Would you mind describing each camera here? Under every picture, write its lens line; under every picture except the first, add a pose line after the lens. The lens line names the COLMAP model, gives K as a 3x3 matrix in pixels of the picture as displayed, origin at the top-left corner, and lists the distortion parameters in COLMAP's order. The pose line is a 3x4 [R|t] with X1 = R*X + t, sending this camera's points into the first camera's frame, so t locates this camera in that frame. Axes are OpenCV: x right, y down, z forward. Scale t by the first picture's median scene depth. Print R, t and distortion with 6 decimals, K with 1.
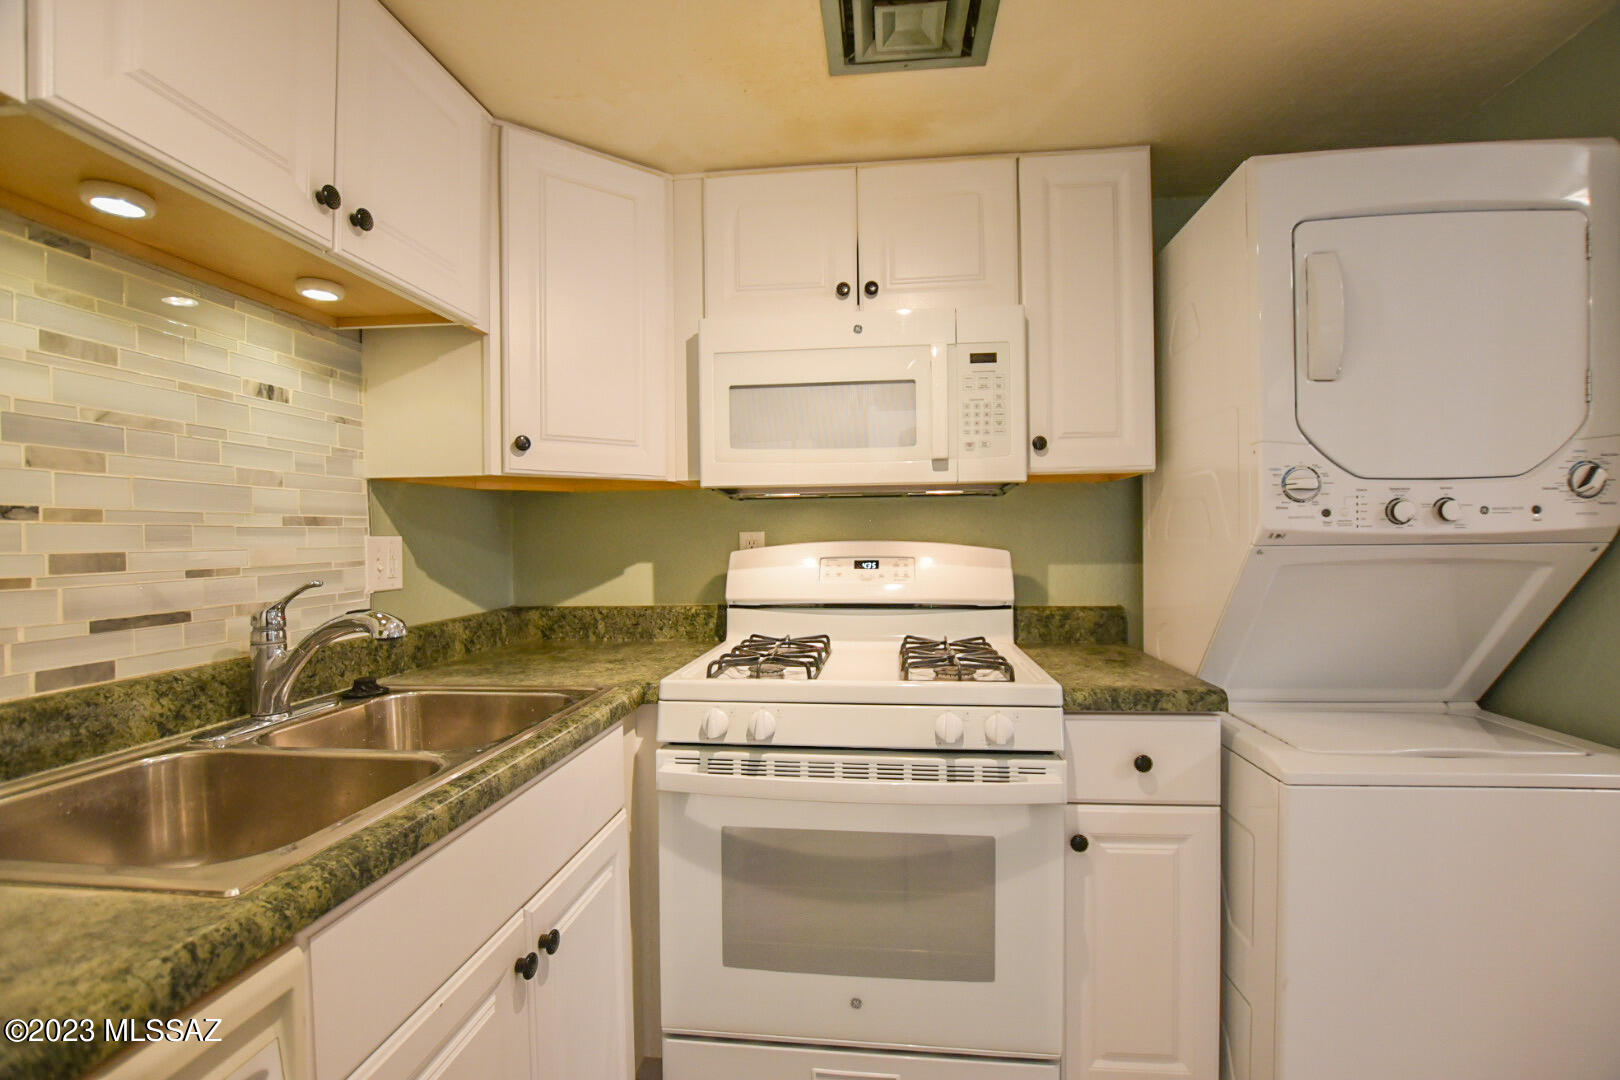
lens RADIAL K [[712.8, 0, 810.0], [0, 712.8, 540.0], [0, 0, 1]] dist [-0.029151, 0.000373]
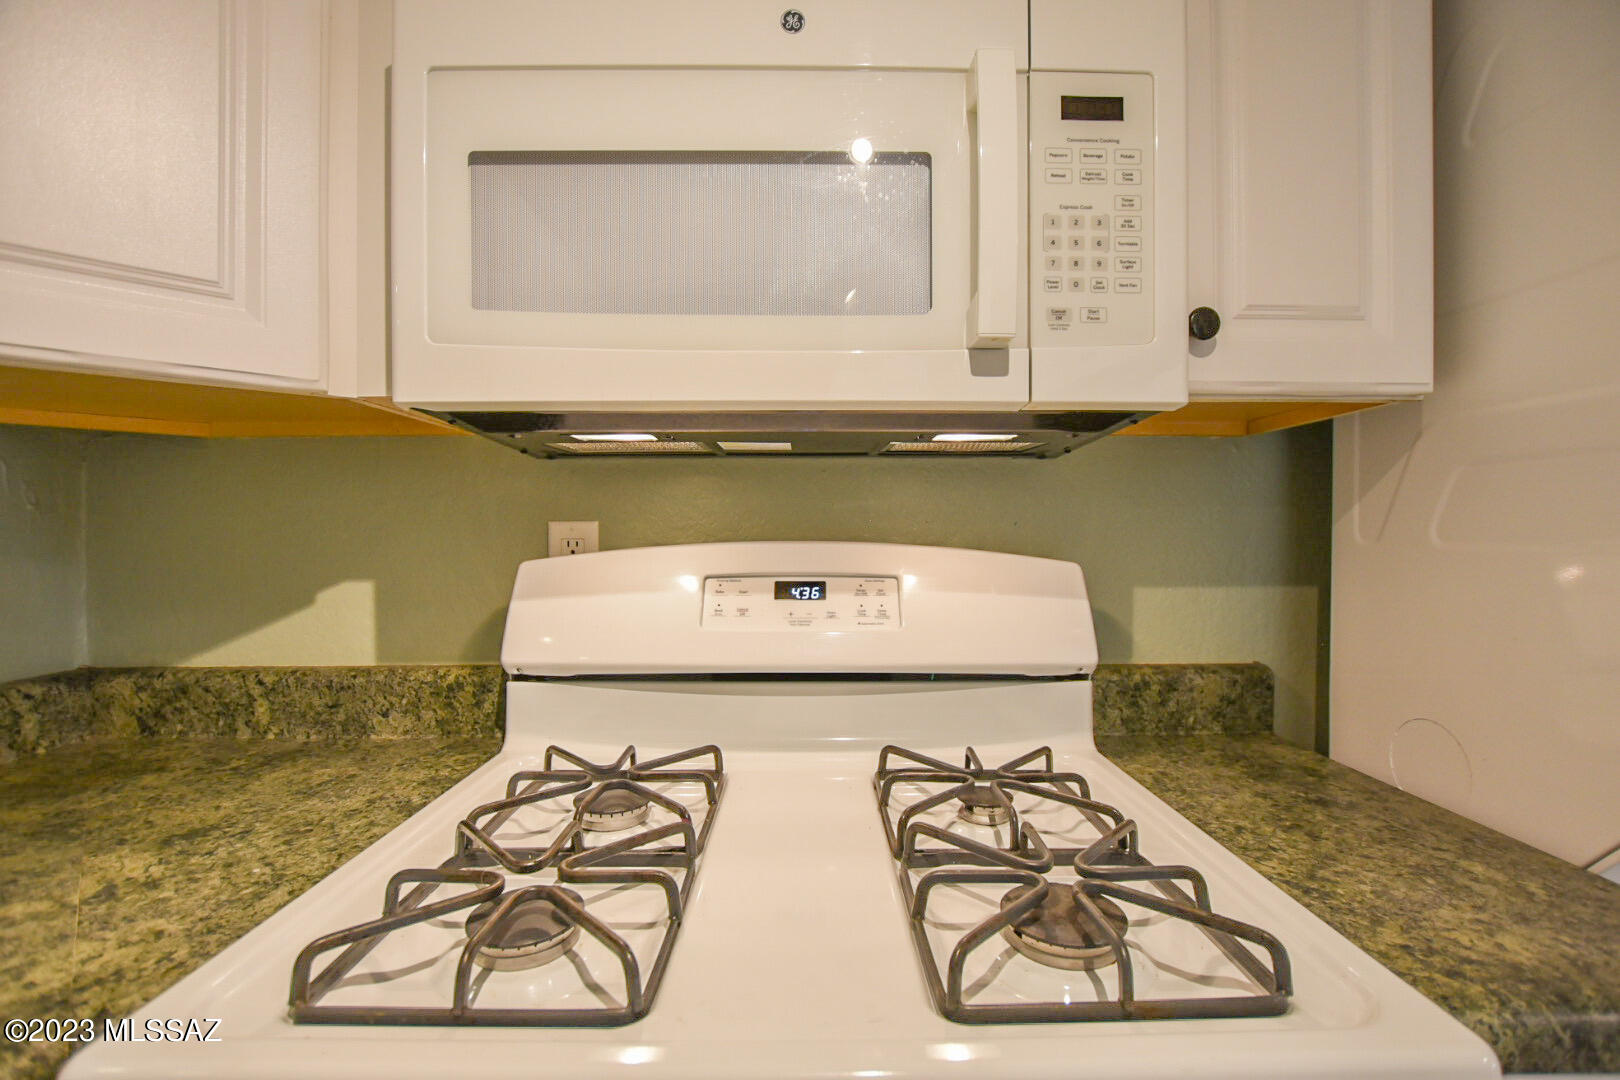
lens RADIAL K [[712.8, 0, 810.0], [0, 712.8, 540.0], [0, 0, 1]] dist [-0.029151, 0.000373]
pose [[0.992747, 0.007164, 0.120007, 0.027533], [-0.008556, 0.999902, 0.011086, -0.005379], [-0.119916, -0.012033, 0.992711, 0.518526]]
